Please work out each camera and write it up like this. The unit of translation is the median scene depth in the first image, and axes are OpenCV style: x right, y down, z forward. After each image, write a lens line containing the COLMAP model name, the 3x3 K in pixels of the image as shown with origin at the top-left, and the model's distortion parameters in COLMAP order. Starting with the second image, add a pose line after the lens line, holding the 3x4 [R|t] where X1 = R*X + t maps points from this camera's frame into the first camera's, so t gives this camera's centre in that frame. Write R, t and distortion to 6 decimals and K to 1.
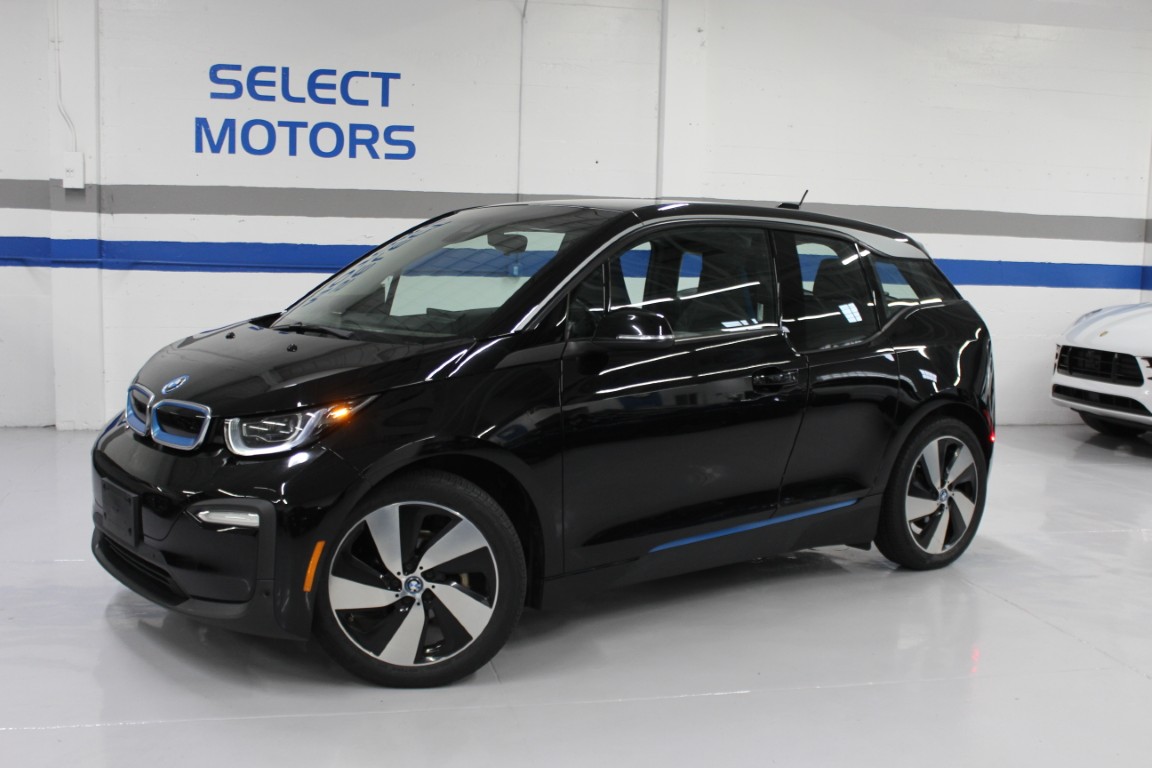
lens RADIAL K [[1256.3, 0, 576.0], [0, 1256.3, 384.0], [0, 0, 1]] dist [-0.116583, 0.145009]
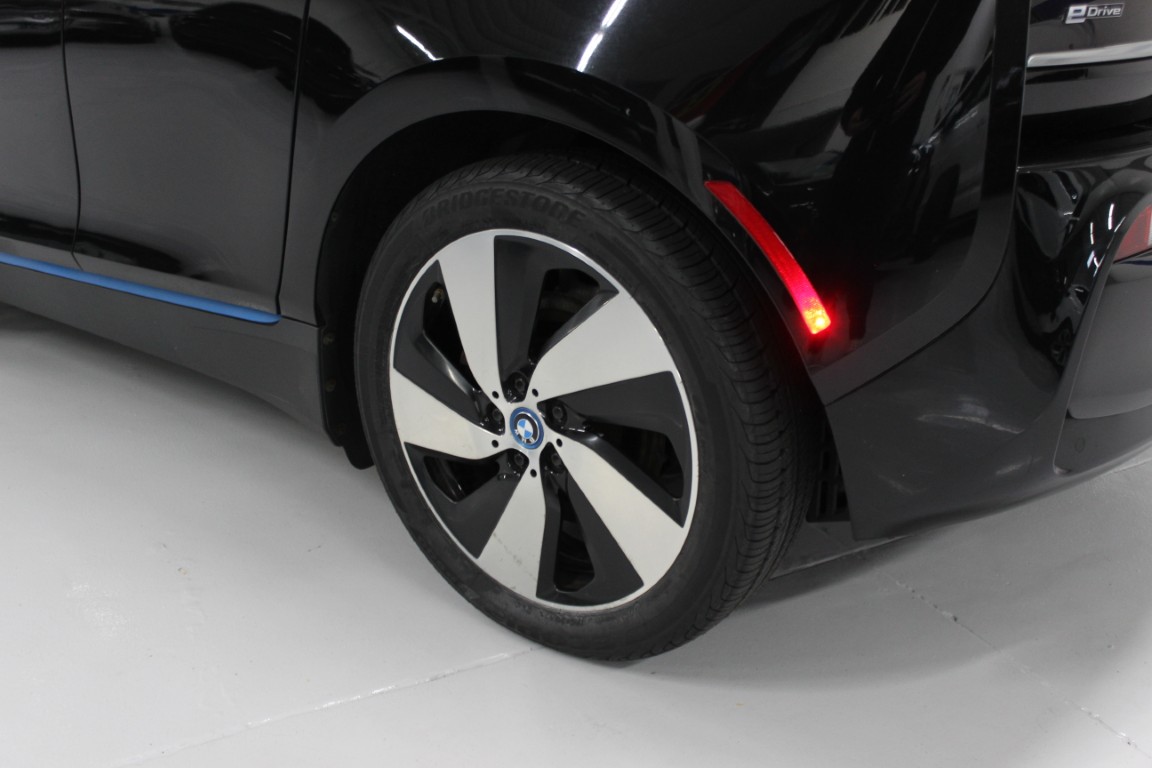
lens RADIAL K [[1245.8, 0, 579.5], [0, 1245.8, 390.4], [0, 0, 1]] dist [-0.191174, 0.359801]
pose [[0.678990, 0.216326, -0.701552, 0.166774], [-0.021582, 0.961070, 0.275461, 0.031100], [0.733830, -0.171894, 0.657226, 0.707276]]
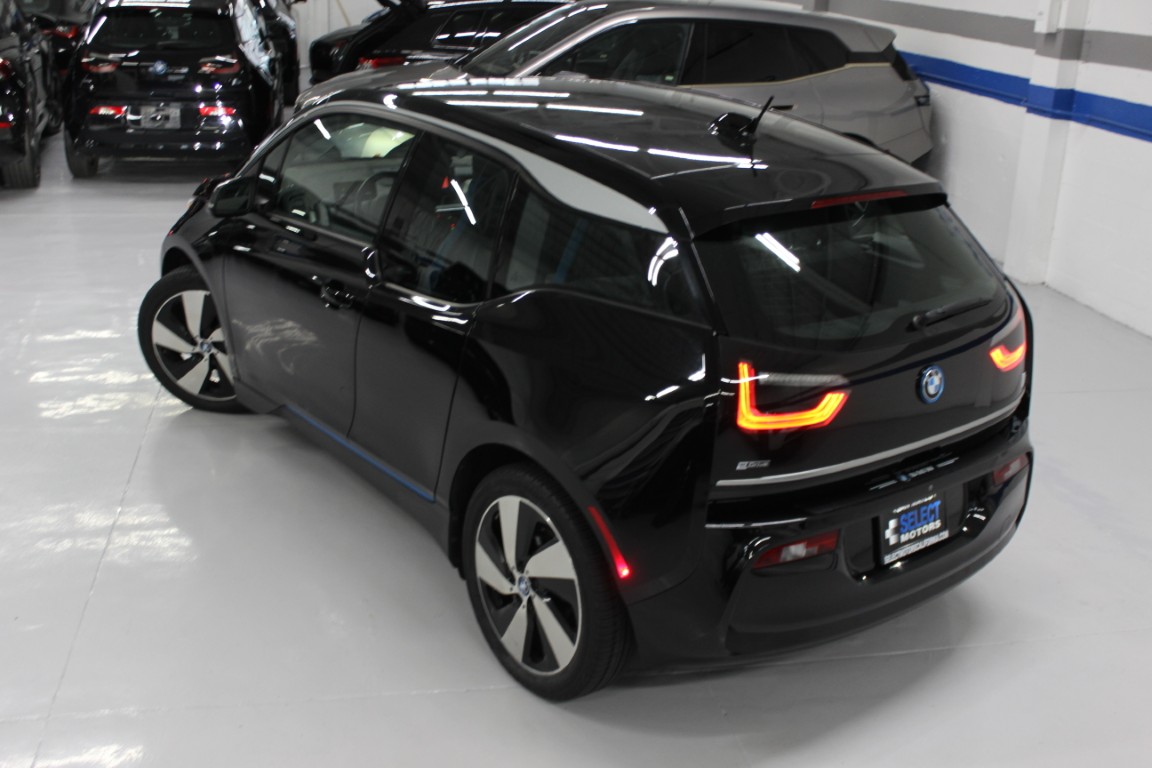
lens RADIAL K [[1245.8, 0, 579.5], [0, 1245.8, 390.4], [0, 0, 1]] dist [-0.191174, 0.359801]
pose [[0.469294, 0.279786, -0.837546, 0.586763], [-0.112223, 0.959684, 0.257707, -0.207548], [0.875882, -0.026949, 0.481772, 0.574420]]
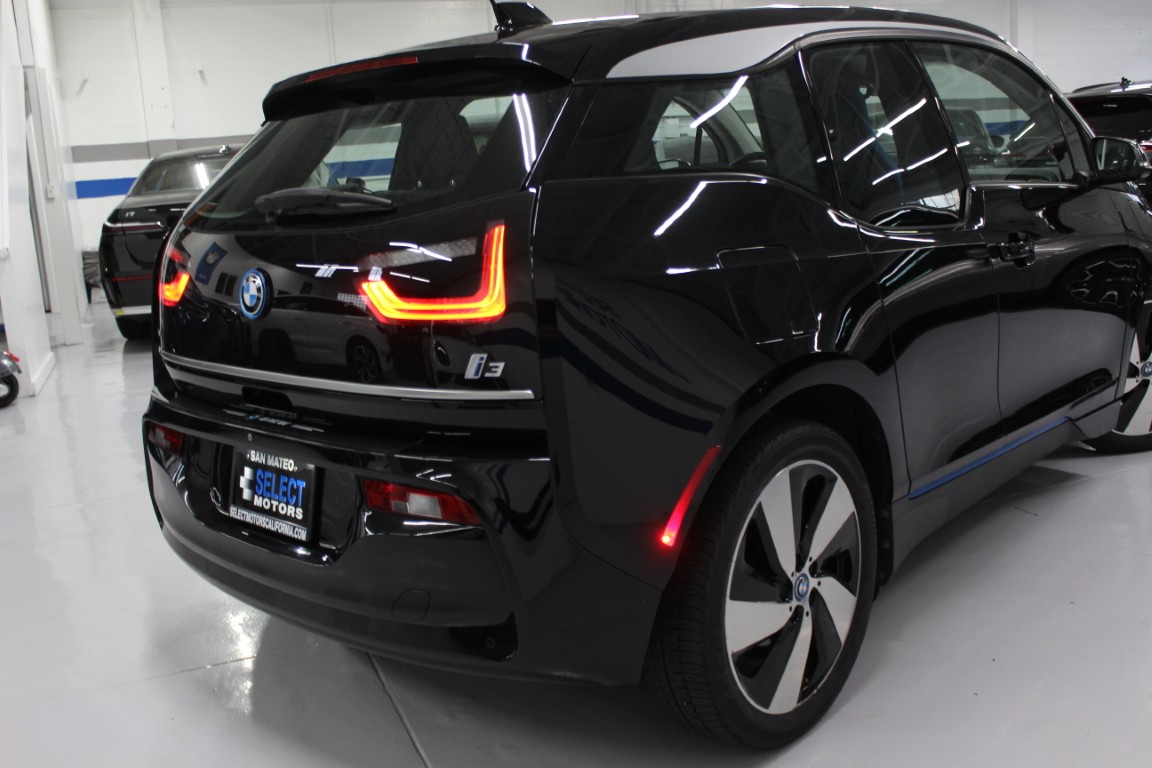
lens RADIAL K [[1122.7, 0, 576.0], [0, 1122.7, 384.0], [0, 0, 1]] dist [-0.143283, 0.145968]
pose [[-0.793184, 0.118992, -0.597243, 0.217738], [-0.044740, 0.966688, 0.252018, -0.129788], [0.607336, 0.226617, -0.761438, 1.706593]]
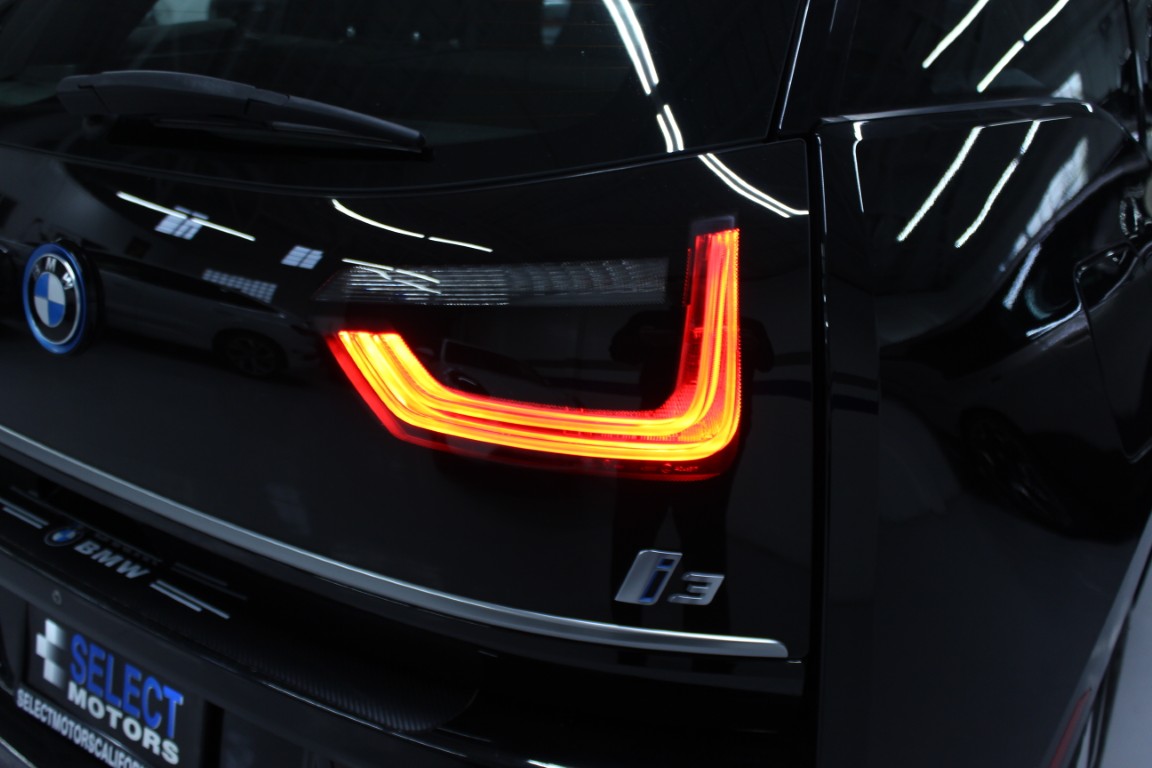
lens RADIAL K [[1122.7, 0, 576.0], [0, 1122.7, 384.0], [0, 0, 1]] dist [-0.143283, 0.145968]
pose [[-0.683931, 0.198526, -0.702015, 0.105045], [-0.135975, 0.910713, 0.390017, -0.120155], [0.716763, 0.362201, -0.595870, 1.411380]]
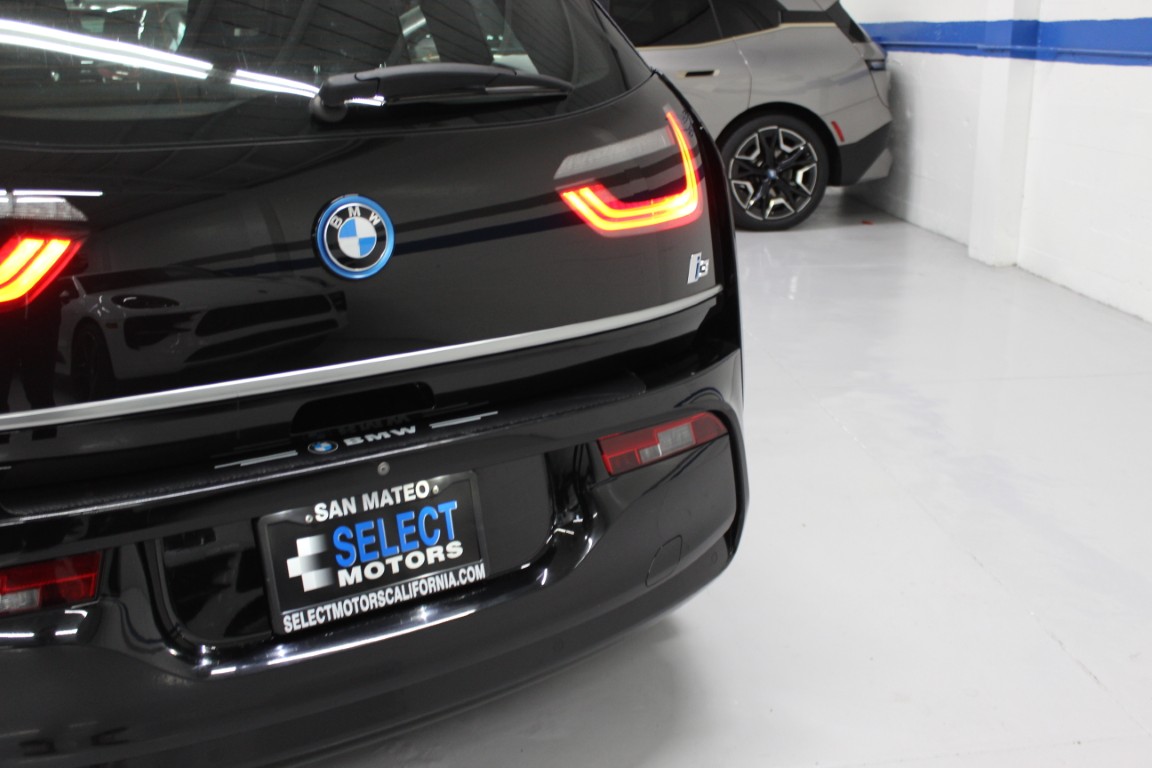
lens RADIAL K [[1122.7, 0, 576.0], [0, 1122.7, 384.0], [0, 0, 1]] dist [-0.143283, 0.145968]
pose [[0.377590, 0.228700, -0.897286, 0.347756], [-0.077216, 0.973421, 0.215612, -0.061117], [0.922748, -0.012128, 0.385213, 1.106300]]
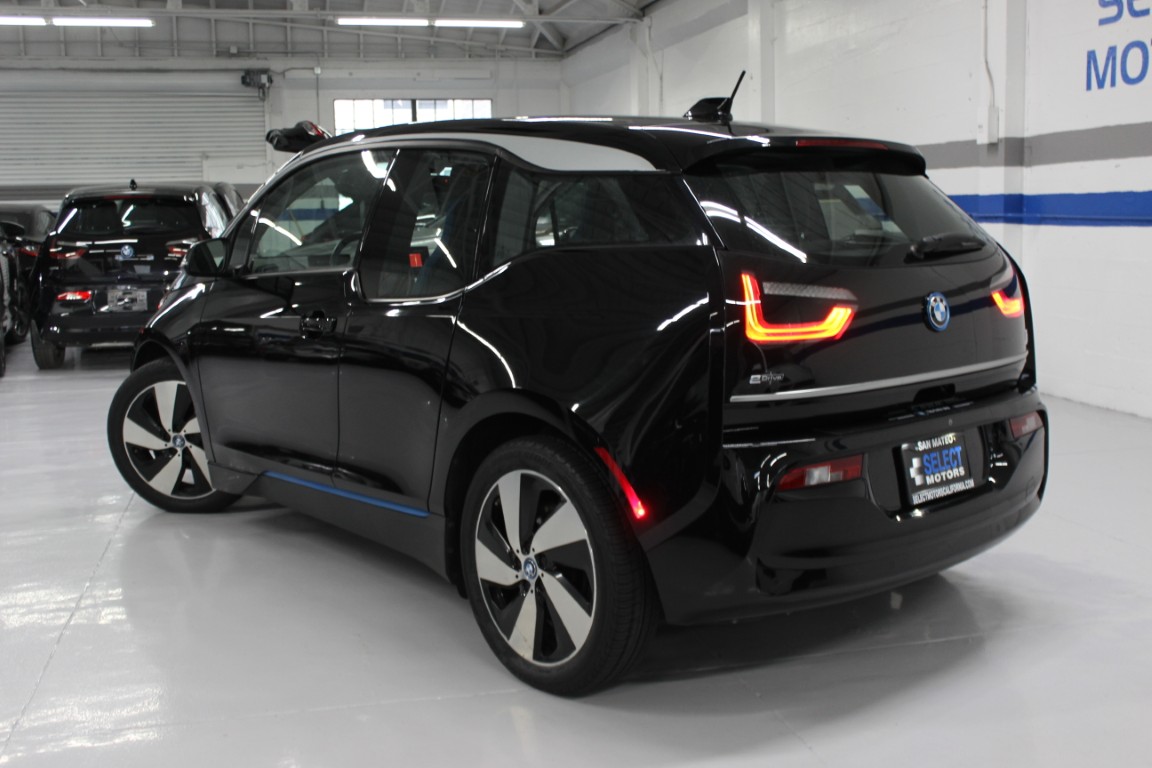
lens RADIAL K [[1245.8, 0, 579.5], [0, 1245.8, 390.4], [0, 0, 1]] dist [-0.191174, 0.359801]
pose [[0.505081, 0.067682, -0.860414, 0.580598], [-0.048451, 0.997572, 0.050029, -0.003919], [0.861711, 0.016419, 0.507134, 0.572018]]
